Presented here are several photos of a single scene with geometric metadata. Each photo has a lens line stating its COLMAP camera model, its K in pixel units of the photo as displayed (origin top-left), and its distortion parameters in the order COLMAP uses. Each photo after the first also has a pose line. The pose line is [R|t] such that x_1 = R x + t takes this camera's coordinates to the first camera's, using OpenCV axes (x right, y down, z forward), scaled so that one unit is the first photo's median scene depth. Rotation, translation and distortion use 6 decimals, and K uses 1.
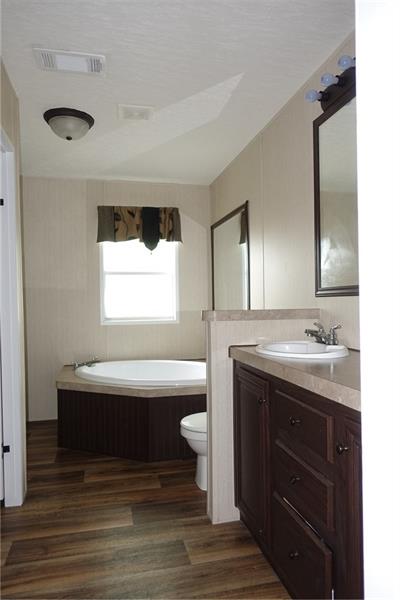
lens RADIAL K [[413.3, 0, 198.0], [0, 413.3, 299.1], [0, 0, 1]] dist [0.003233, -0.003722]
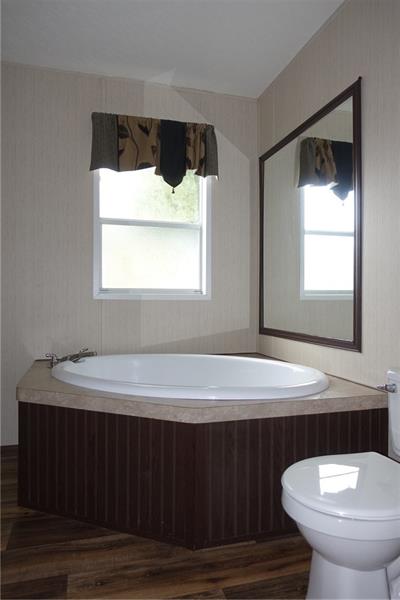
lens RADIAL K [[413.3, 0, 201.2], [0, 413.3, 300.9], [0, 0, 1]] dist [0.003233, -0.003722]
pose [[0.998641, 0.017543, 0.049078, -0.098629], [-0.017896, 0.999817, 0.006756, 0.058470], [-0.048951, -0.007625, 0.998772, 0.342382]]
